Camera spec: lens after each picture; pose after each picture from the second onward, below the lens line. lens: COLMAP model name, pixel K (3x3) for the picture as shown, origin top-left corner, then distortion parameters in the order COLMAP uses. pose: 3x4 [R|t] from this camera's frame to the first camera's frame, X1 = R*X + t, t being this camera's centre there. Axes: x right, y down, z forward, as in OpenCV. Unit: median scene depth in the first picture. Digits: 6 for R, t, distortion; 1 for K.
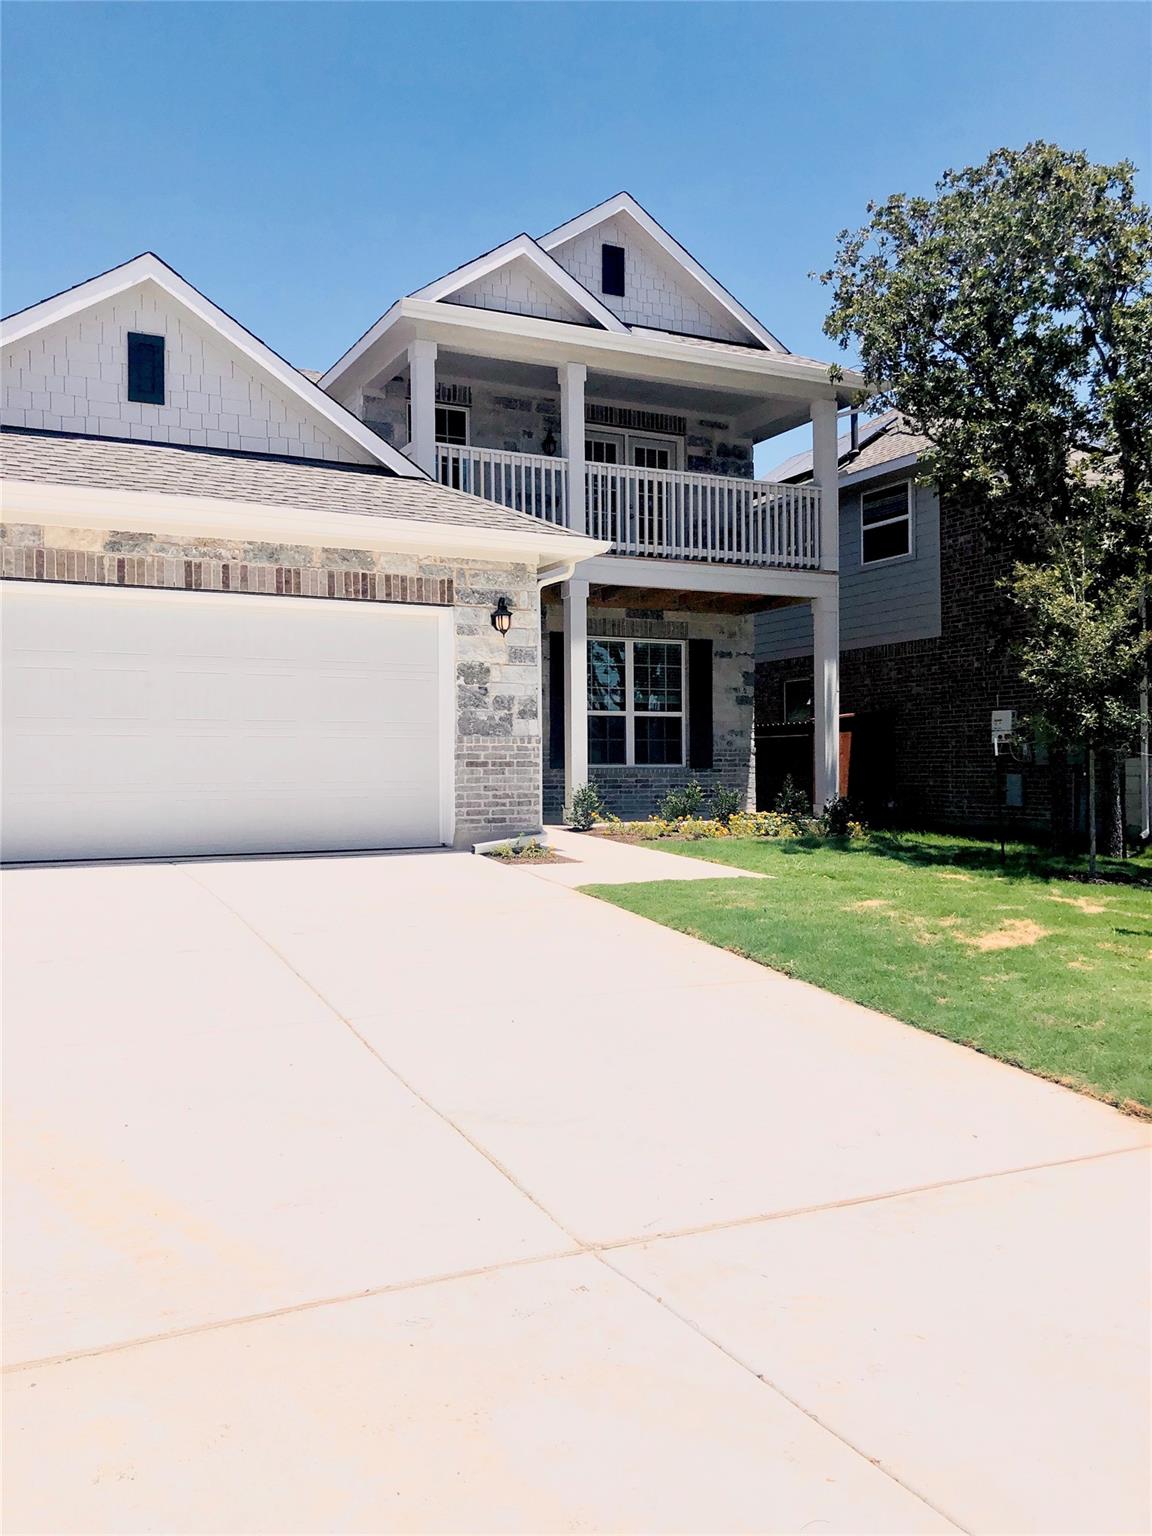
lens RADIAL K [[1300.0, 0, 577.9], [0, 1300.0, 746.8], [0, 0, 1]] dist [0.102440, -0.114117]
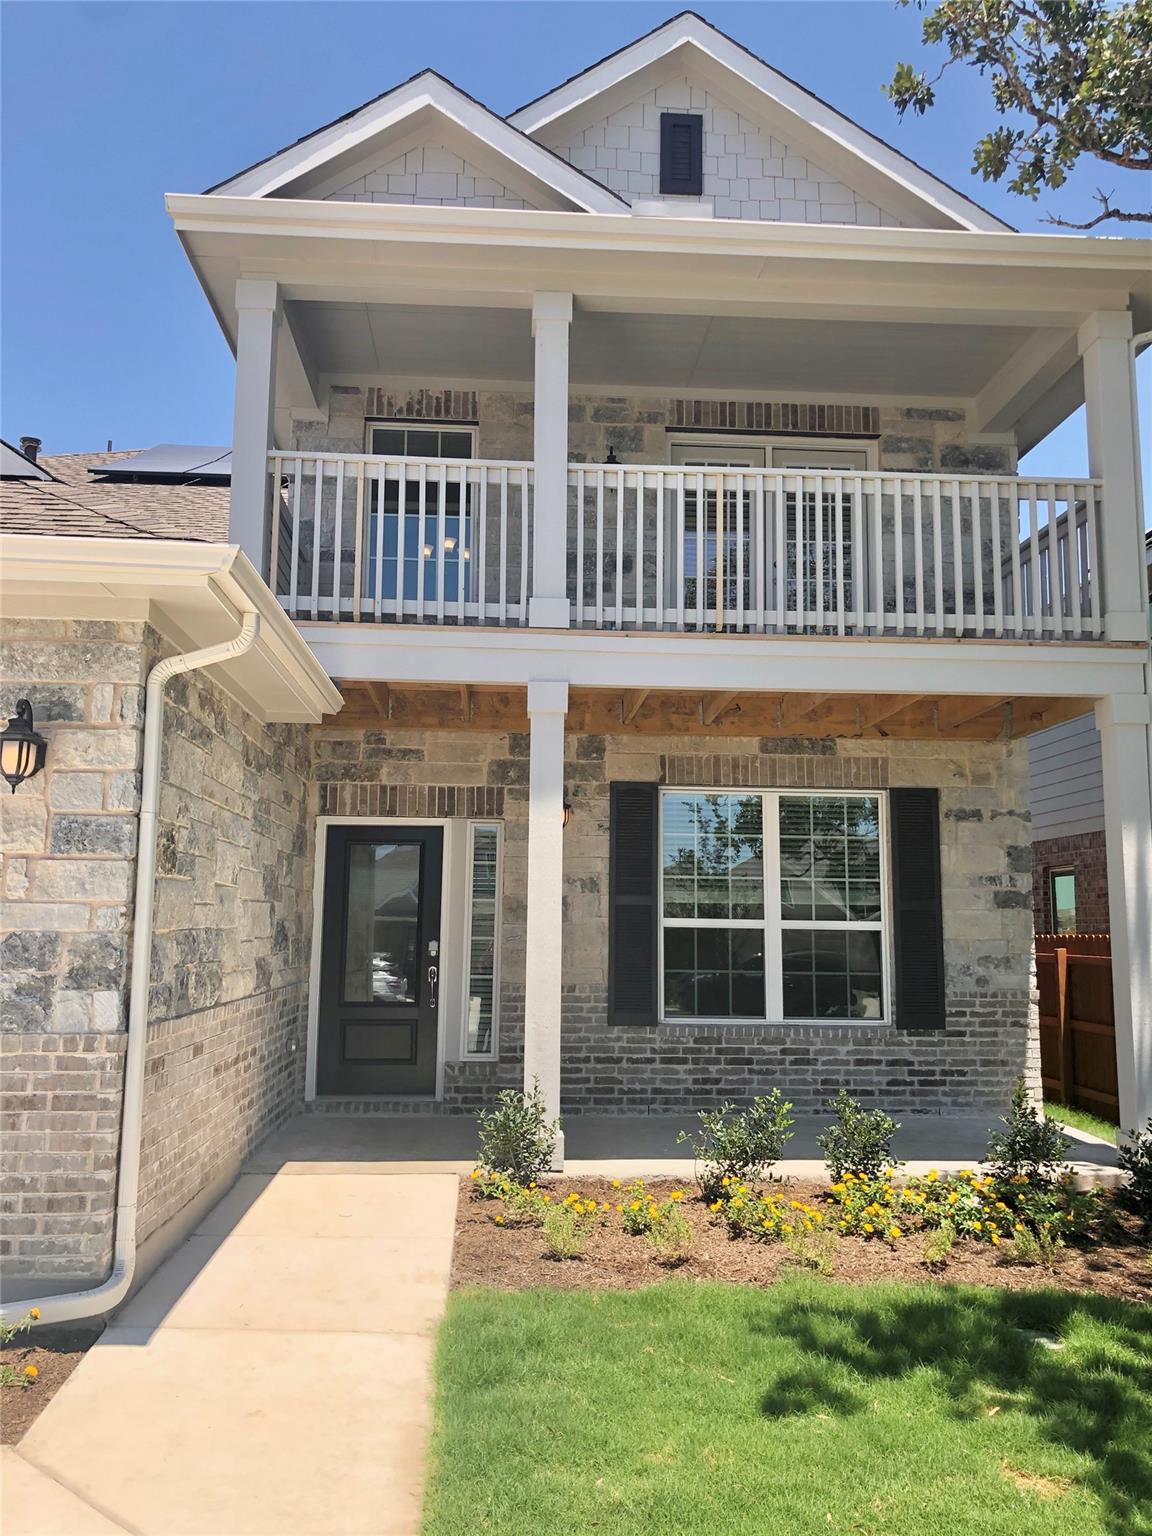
lens RADIAL K [[1300.0, 0, 577.9], [0, 1300.0, 746.8], [0, 0, 1]] dist [0.102440, -0.114117]
pose [[0.924116, -0.042821, -0.379705, 0.178459], [-0.005086, 0.992235, -0.124276, -0.031268], [0.382078, 0.116777, 0.916722, 0.448414]]
